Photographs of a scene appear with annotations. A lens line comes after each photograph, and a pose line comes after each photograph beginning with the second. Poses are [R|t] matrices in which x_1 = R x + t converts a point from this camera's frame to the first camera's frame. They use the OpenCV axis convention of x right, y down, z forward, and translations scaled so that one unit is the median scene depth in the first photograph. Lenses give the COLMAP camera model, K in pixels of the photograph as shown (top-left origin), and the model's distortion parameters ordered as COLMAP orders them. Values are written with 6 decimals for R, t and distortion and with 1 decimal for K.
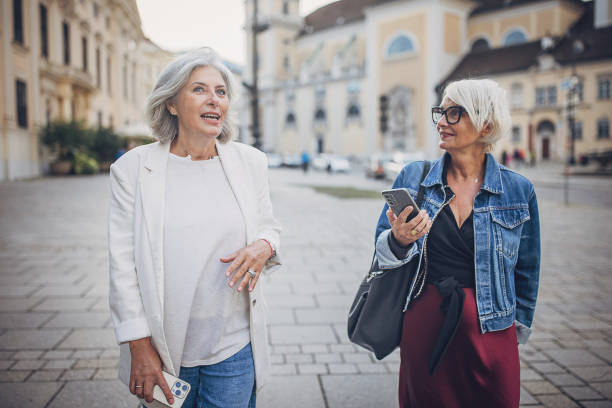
lens RADIAL K [[620.1, 0, 294.1], [0, 620.1, 193.2], [0, 0, 1]] dist [0.009010, 0.010499]
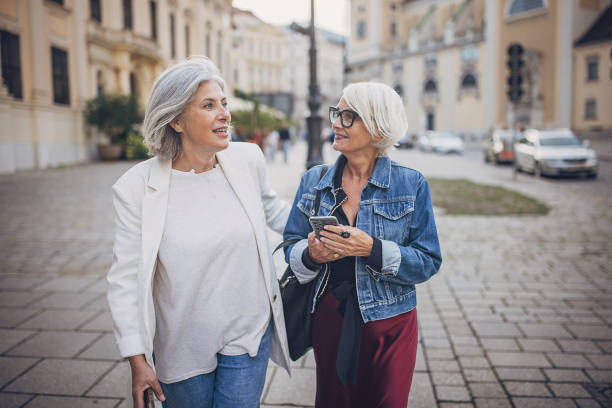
lens RADIAL K [[637.2, 0, 306.0], [0, 637.2, 204.0], [0, 0, 1]] dist [-0.000123, 0.003156]
pose [[0.988120, 0.002599, -0.153665, 0.016323], [0.005082, 0.998758, 0.049574, -0.009796], [0.153603, -0.049766, 0.986879, 0.157767]]
